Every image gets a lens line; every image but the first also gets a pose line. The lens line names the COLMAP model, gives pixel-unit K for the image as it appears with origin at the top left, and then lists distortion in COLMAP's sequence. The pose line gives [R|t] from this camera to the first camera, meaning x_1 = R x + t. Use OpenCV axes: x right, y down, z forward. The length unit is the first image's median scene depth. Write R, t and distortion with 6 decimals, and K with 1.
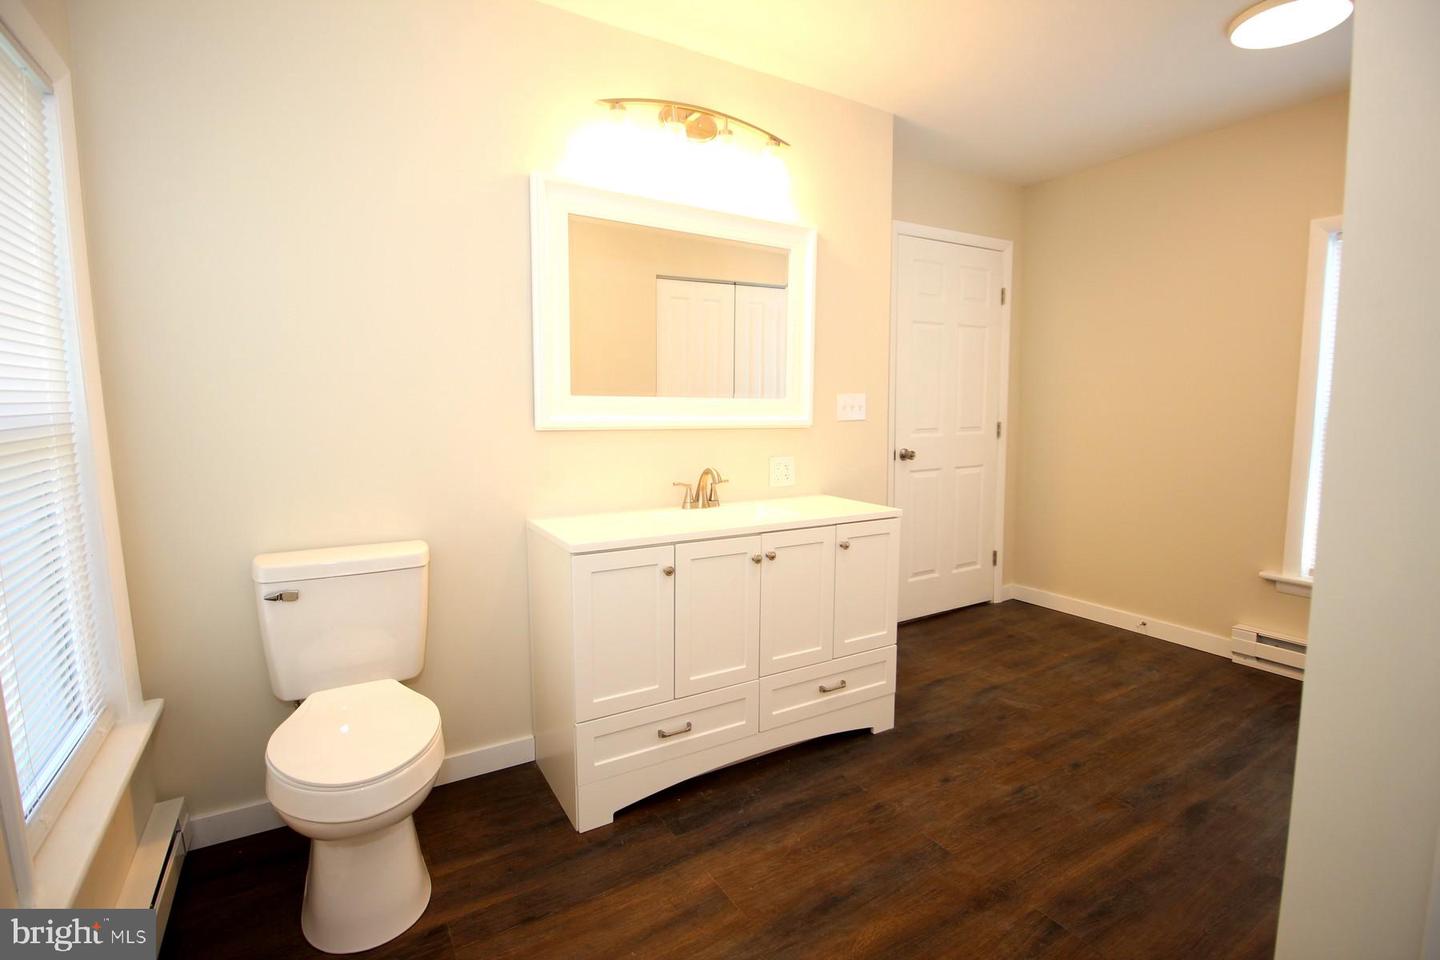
lens RADIAL K [[668.2, 0, 731.9], [0, 668.2, 471.2], [0, 0, 1]] dist [-0.008464, -0.006995]
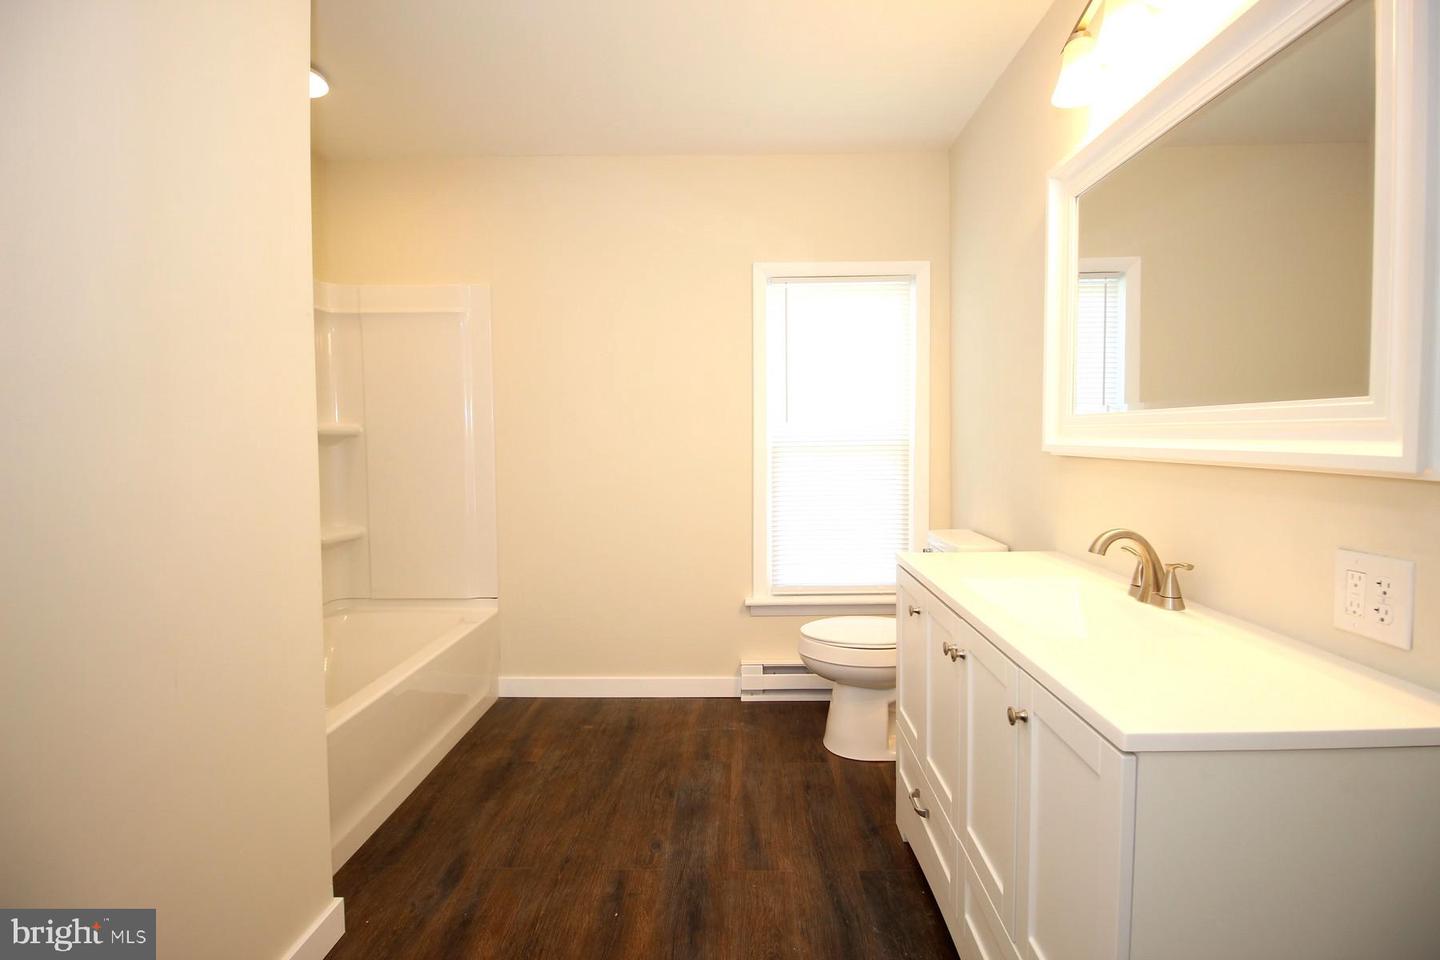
lens RADIAL K [[668.2, 0, 736.2], [0, 668.2, 472.0], [0, 0, 1]] dist [-0.008464, -0.006995]
pose [[-0.533032, 0.043690, -0.844966, 0.847709], [-0.080831, 0.991469, 0.102255, -0.115724], [0.842225, 0.122805, -0.524953, 1.362253]]
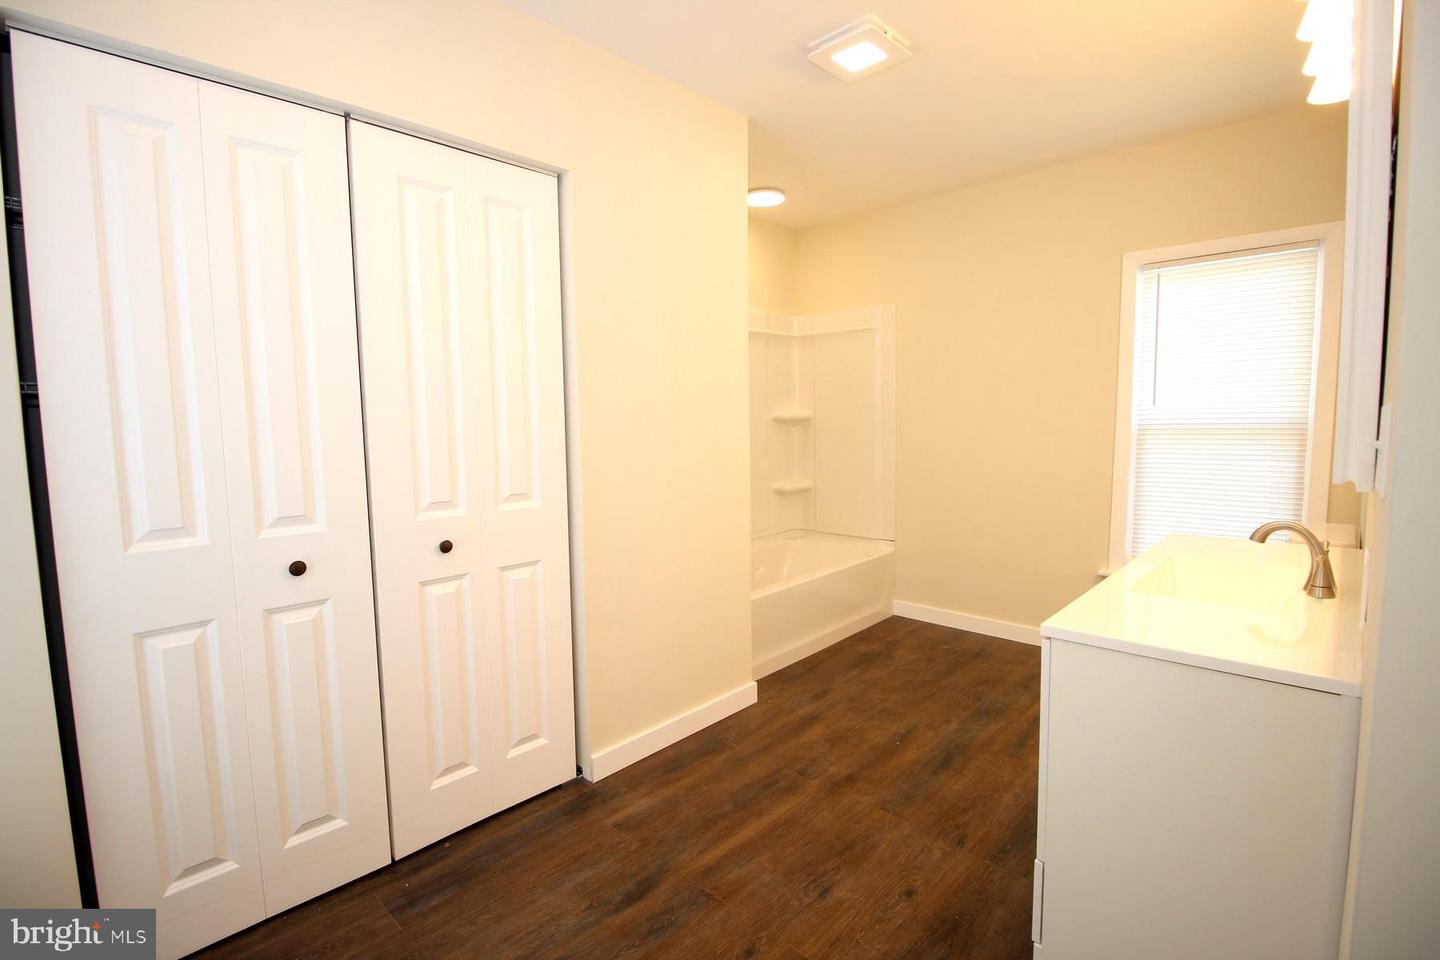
lens RADIAL K [[668.2, 0, 725.6], [0, 668.2, 474.4], [0, 0, 1]] dist [-0.008464, -0.006995]
pose [[-0.965546, 0.045611, -0.256206, 0.873961], [-0.004554, 0.981408, 0.191878, -0.229127], [0.260194, 0.186434, -0.947387, 1.954729]]
